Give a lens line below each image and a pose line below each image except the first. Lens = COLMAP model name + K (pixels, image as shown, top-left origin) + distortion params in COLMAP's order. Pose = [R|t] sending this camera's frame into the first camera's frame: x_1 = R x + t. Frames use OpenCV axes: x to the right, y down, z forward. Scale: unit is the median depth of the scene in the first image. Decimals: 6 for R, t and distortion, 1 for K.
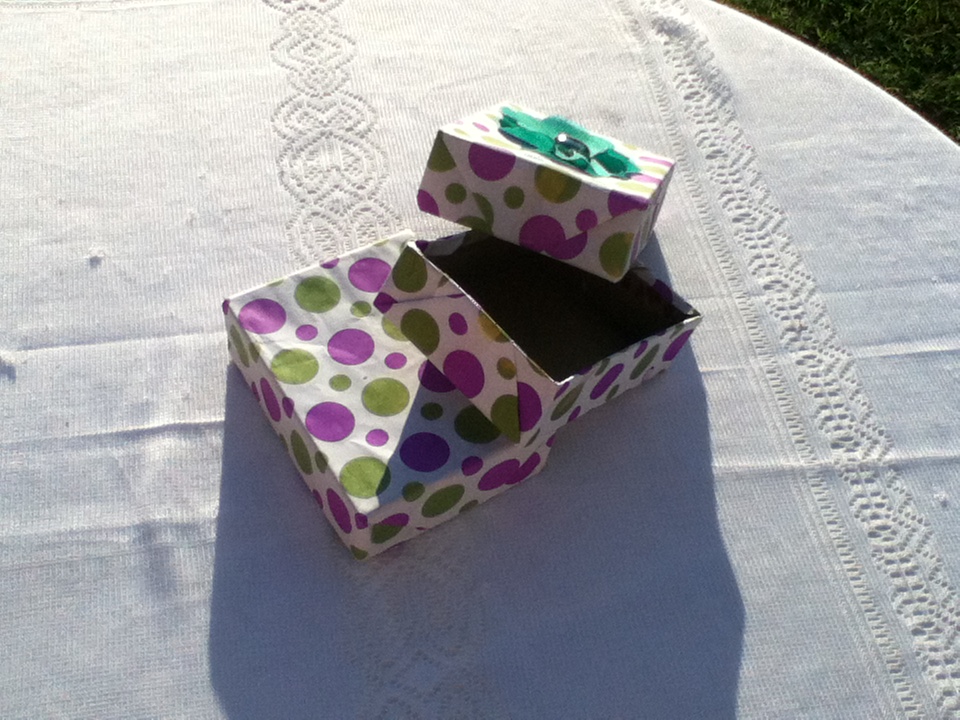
lens RADIAL K [[1164.4, 0, 480.0], [0, 1164.4, 360.0], [0, 0, 1]] dist [0.143239, -0.325272]
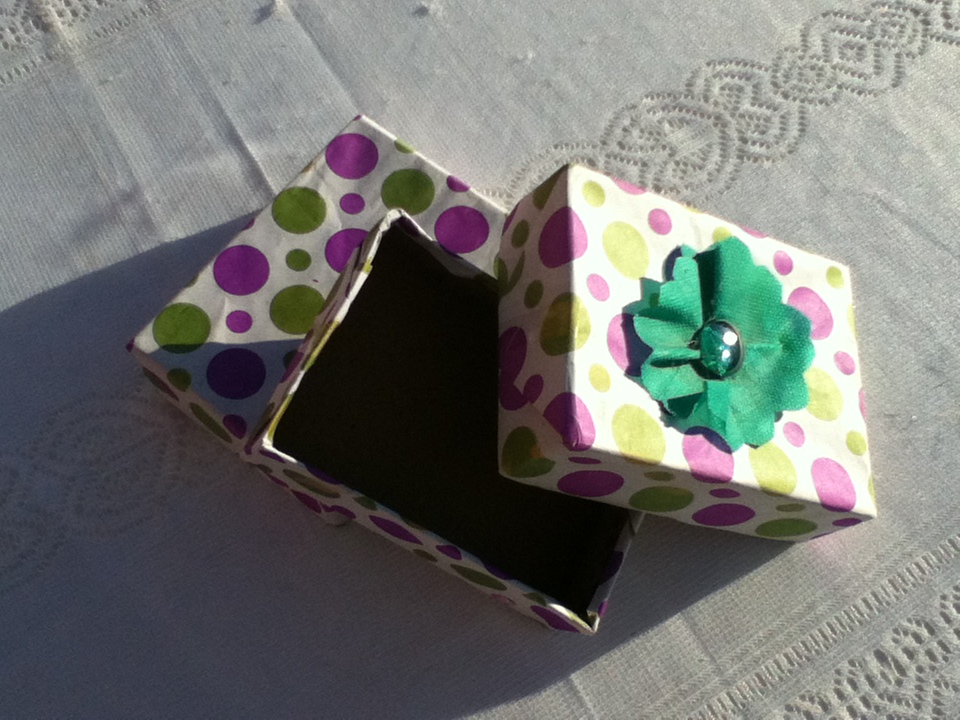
lens RADIAL K [[1146.1, 0, 480.0], [0, 1146.1, 360.0], [0, 0, 1]] dist [0.112238, -0.264933]
pose [[0.343929, 0.807954, -0.478458, 0.364420], [-0.724609, 0.552438, 0.412013, -0.358878], [0.597206, 0.204992, 0.775450, 0.399817]]
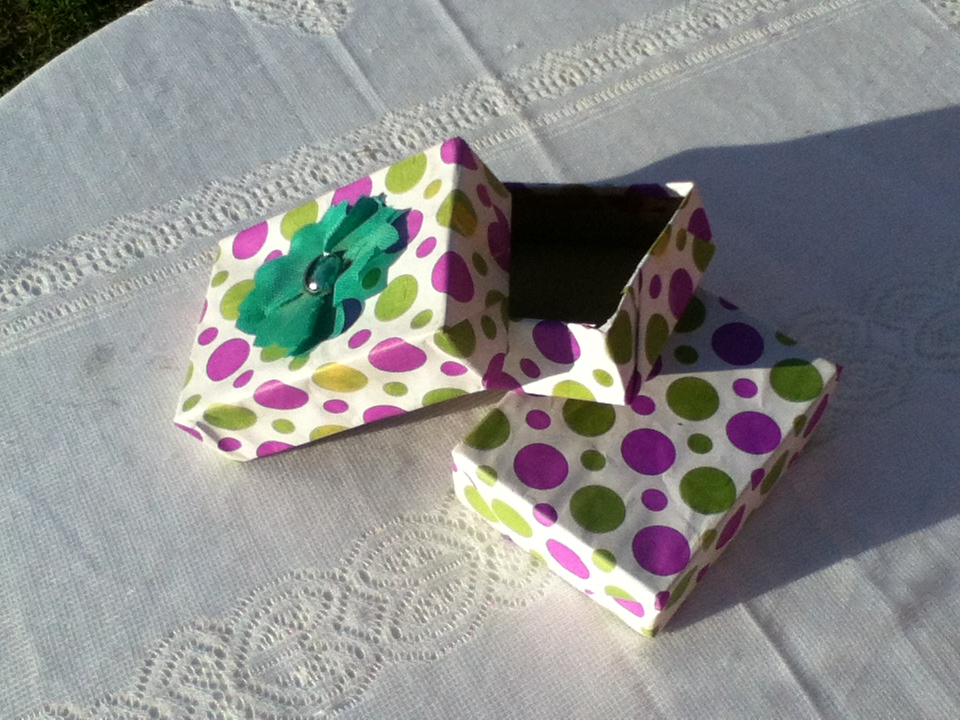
lens RADIAL K [[1146.1, 0, 480.0], [0, 1146.1, 360.0], [0, 0, 1]] dist [0.112238, -0.264933]
pose [[-0.320483, -0.826241, 0.463267, -0.387273], [0.740466, 0.086492, 0.666506, -0.641413], [-0.590763, 0.556637, 0.584084, 0.508007]]
